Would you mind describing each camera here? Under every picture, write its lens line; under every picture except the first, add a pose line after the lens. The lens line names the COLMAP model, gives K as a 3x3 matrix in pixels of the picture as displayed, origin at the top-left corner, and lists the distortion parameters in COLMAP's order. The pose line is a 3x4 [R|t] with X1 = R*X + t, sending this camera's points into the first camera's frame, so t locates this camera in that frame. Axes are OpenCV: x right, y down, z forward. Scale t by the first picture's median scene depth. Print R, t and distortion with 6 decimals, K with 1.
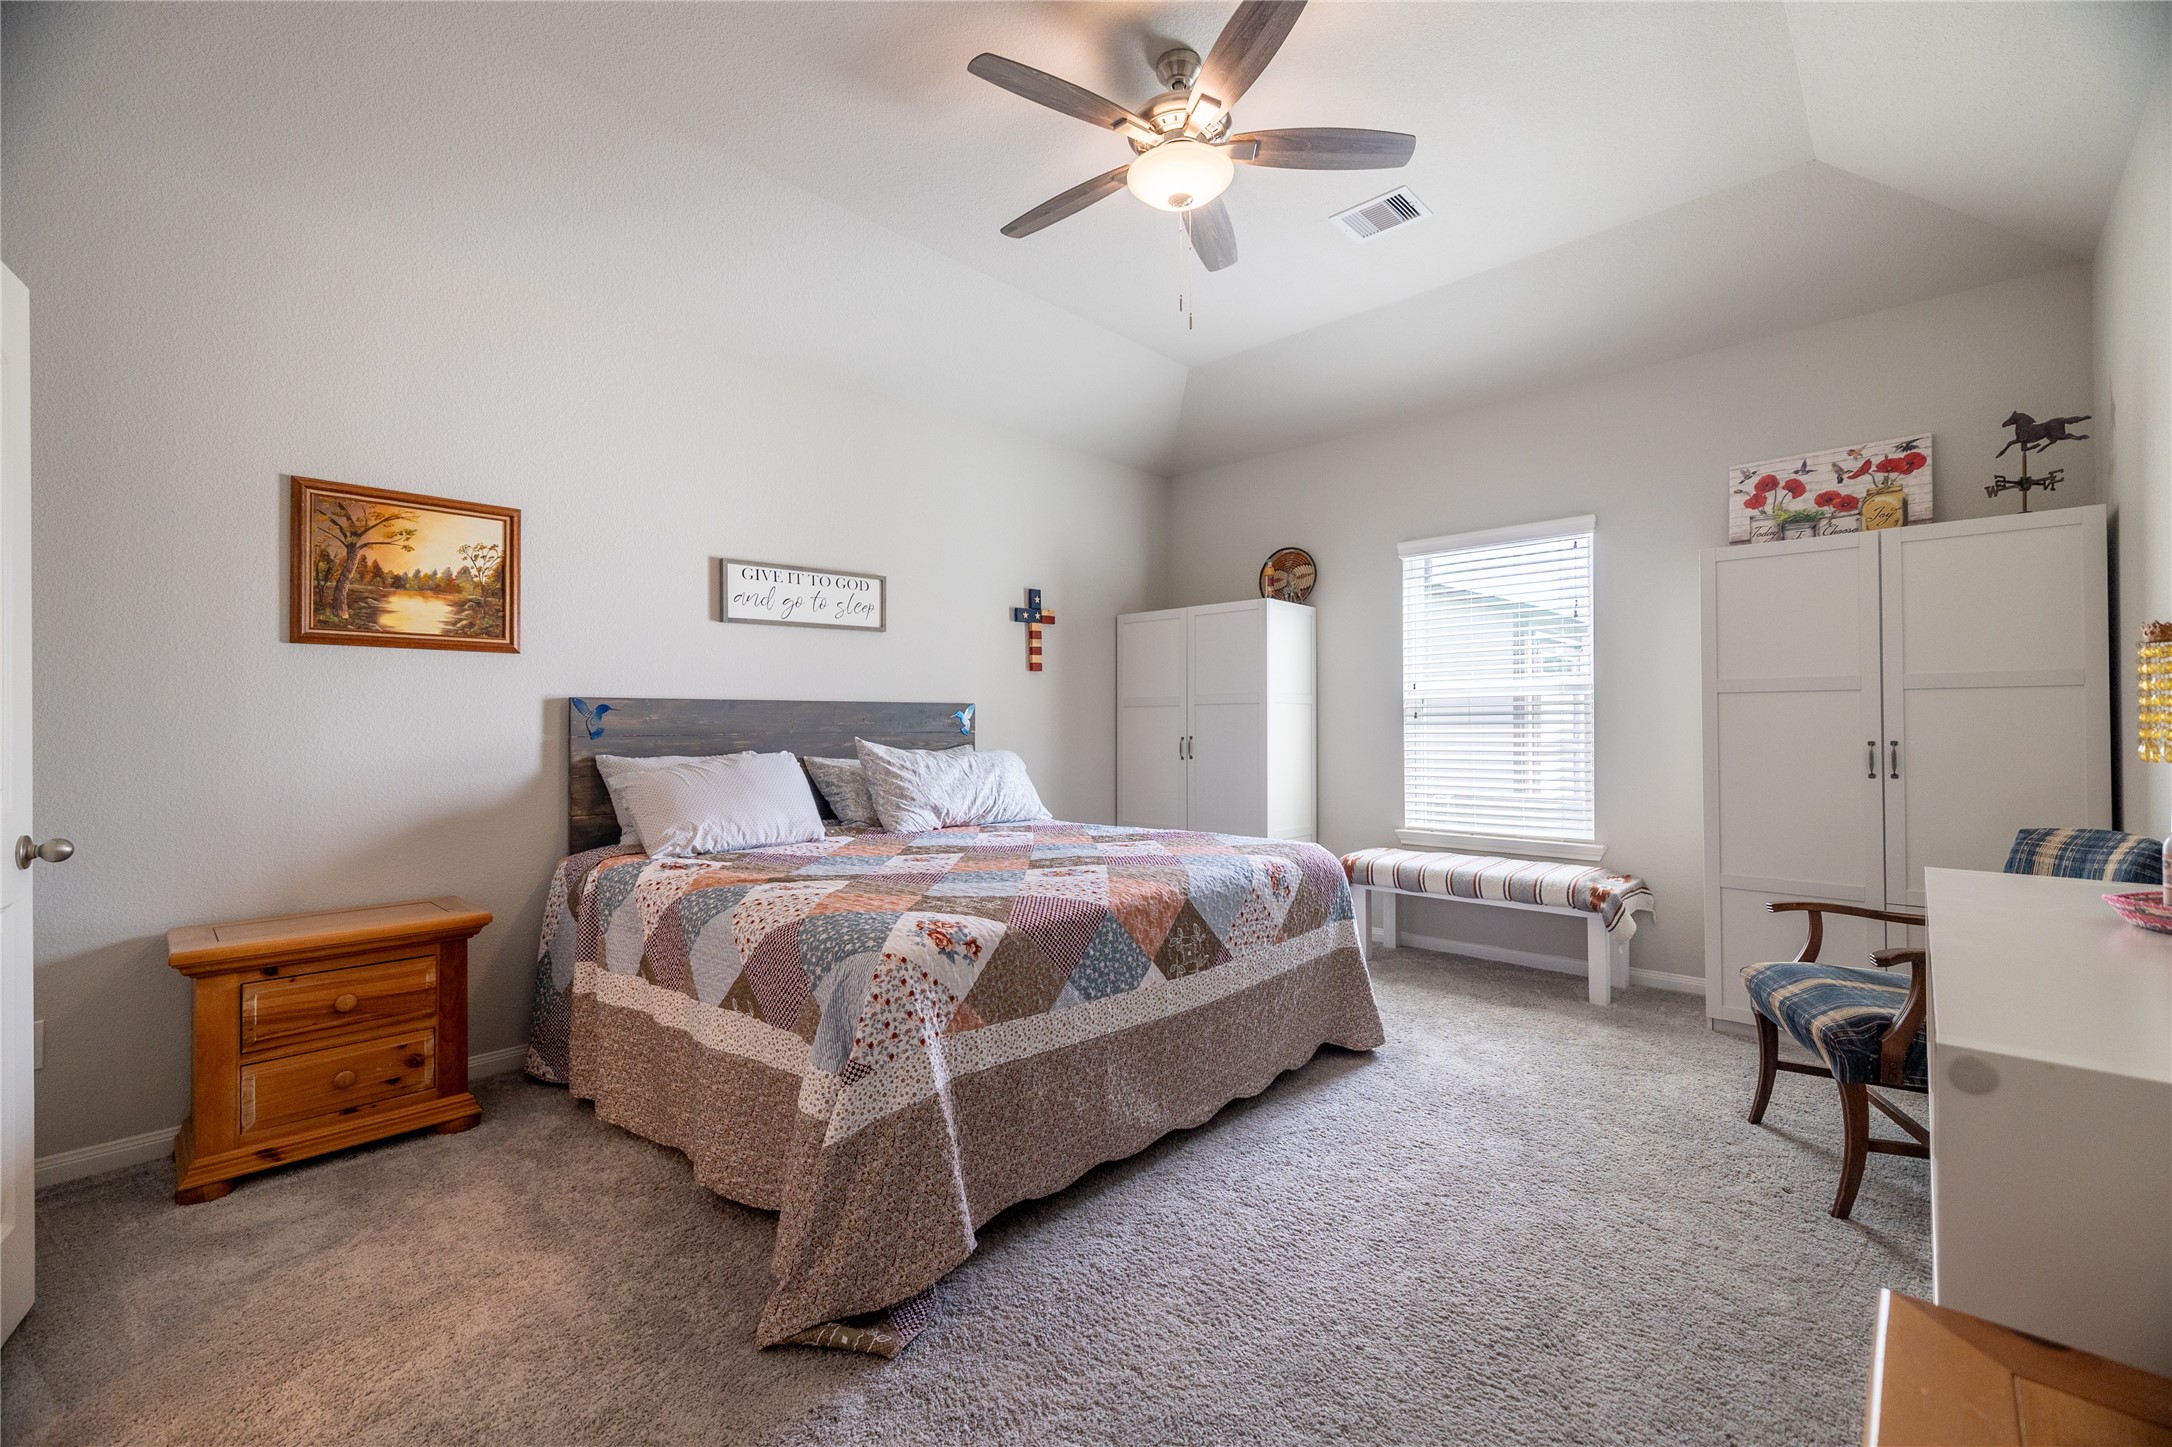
lens RADIAL K [[915.8, 0, 1087.5], [0, 915.8, 713.1], [0, 0, 1]] dist [0.001229, 0.000415]
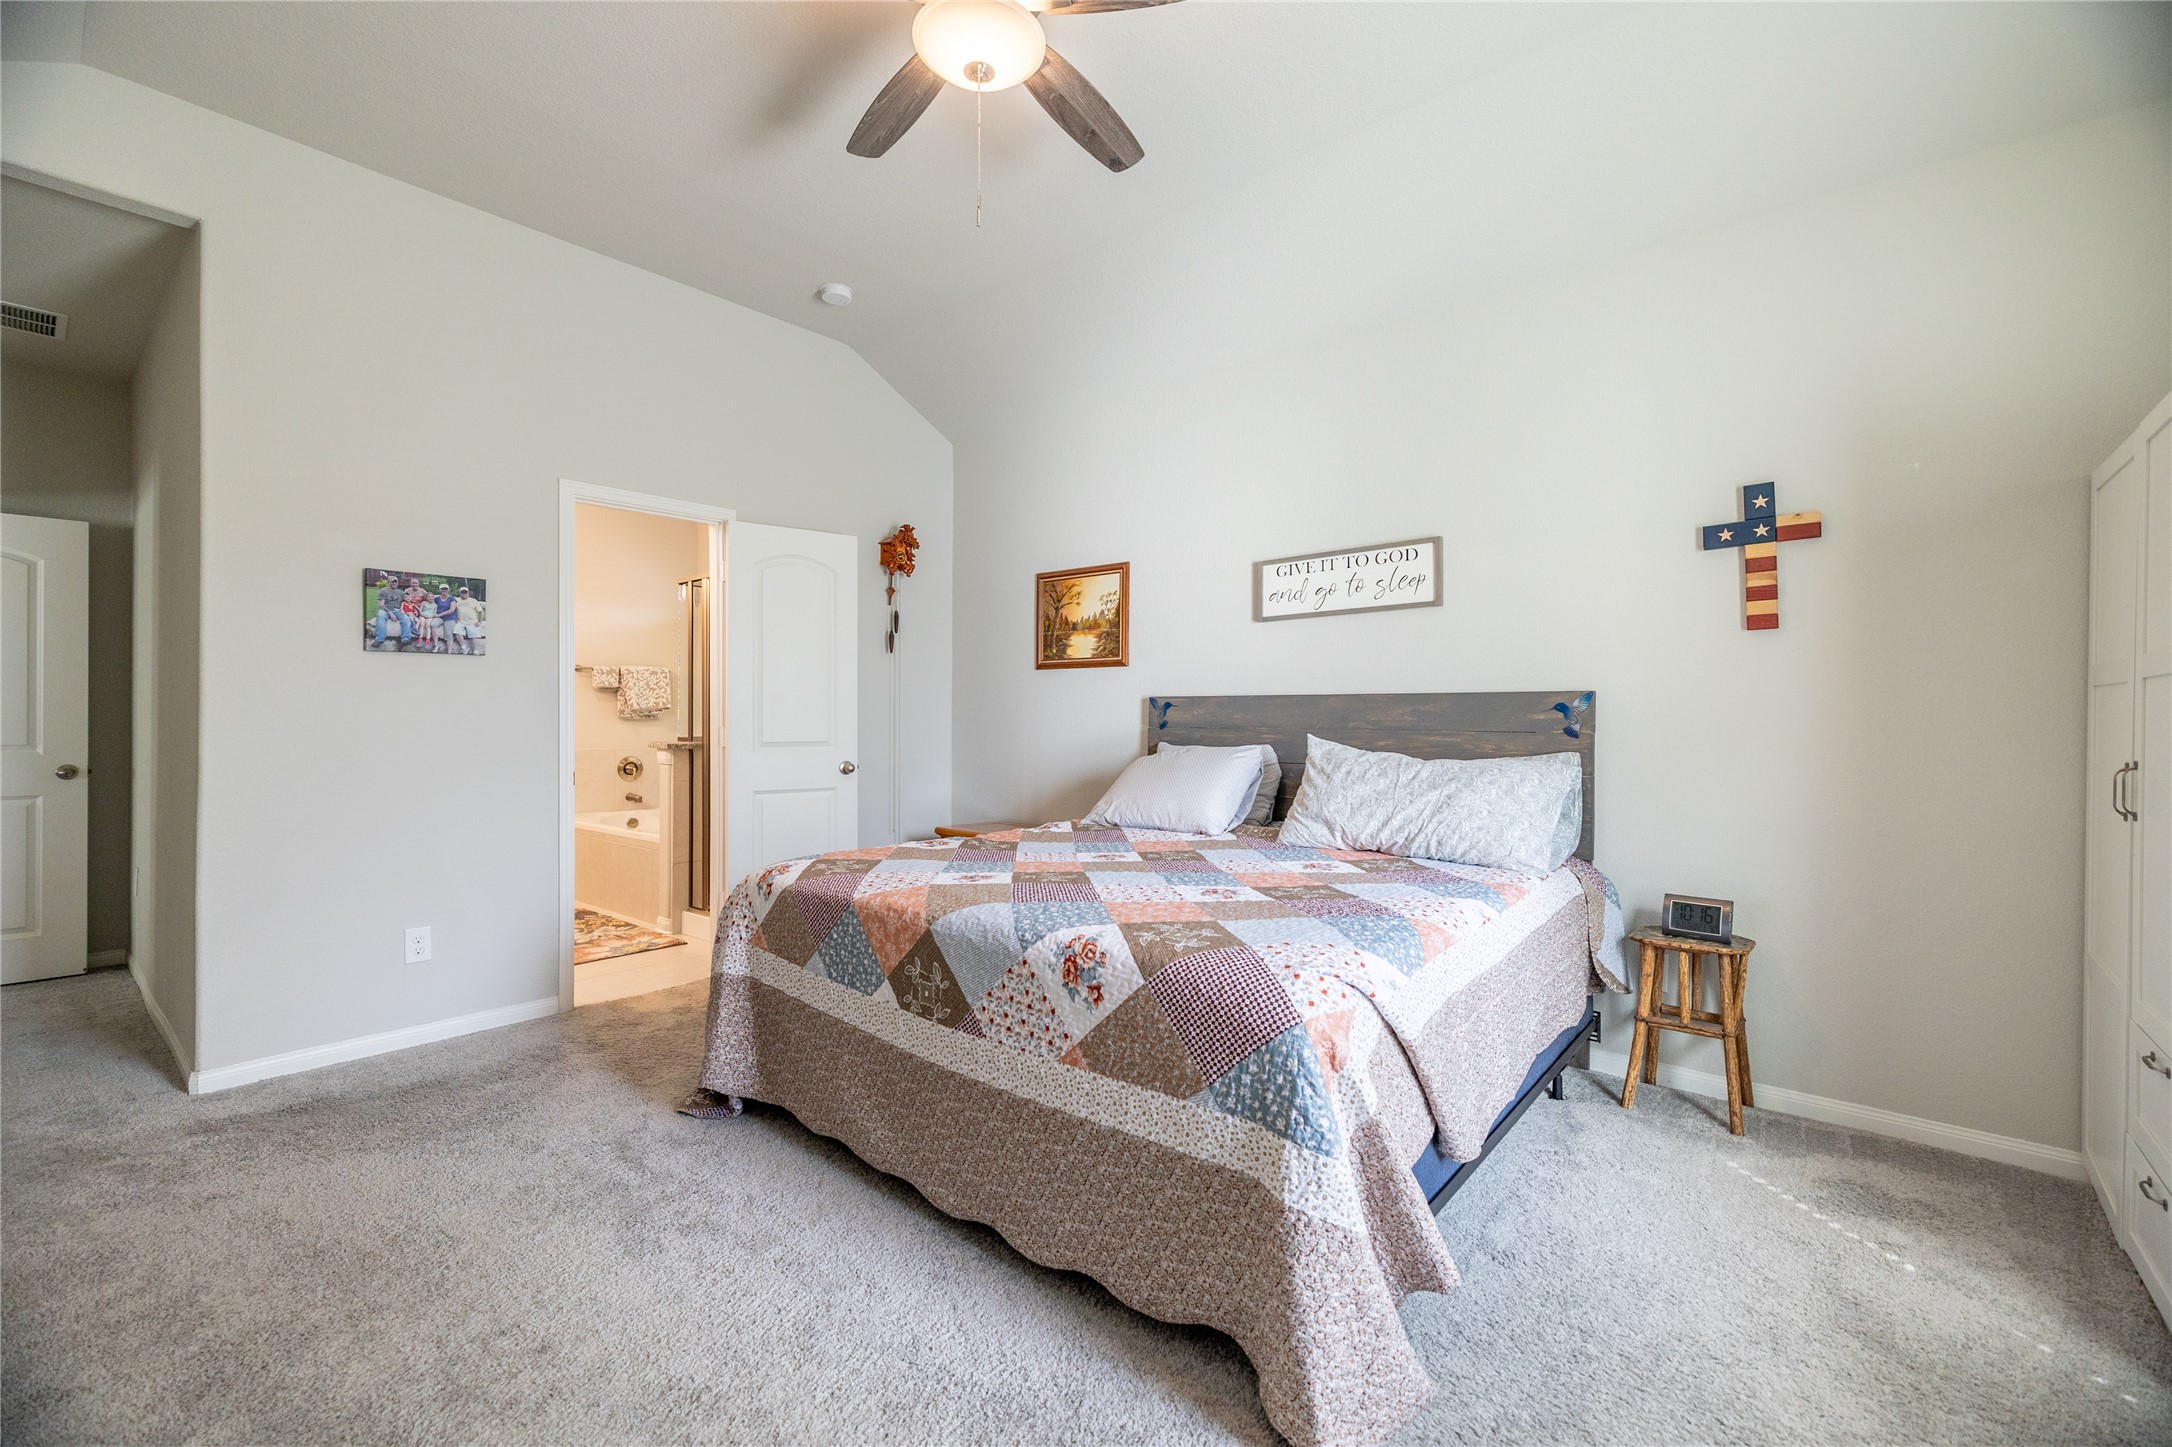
lens RADIAL K [[909.7, 0, 1088.2], [0, 909.7, 716.9], [0, 0, 1]] dist [-0.000423, -0.000390]
pose [[0.051627, 0.005414, -0.998652, 0.824591], [0.006526, 0.999962, 0.005759, 0.003445], [0.998645, -0.006815, 0.051590, 0.958045]]
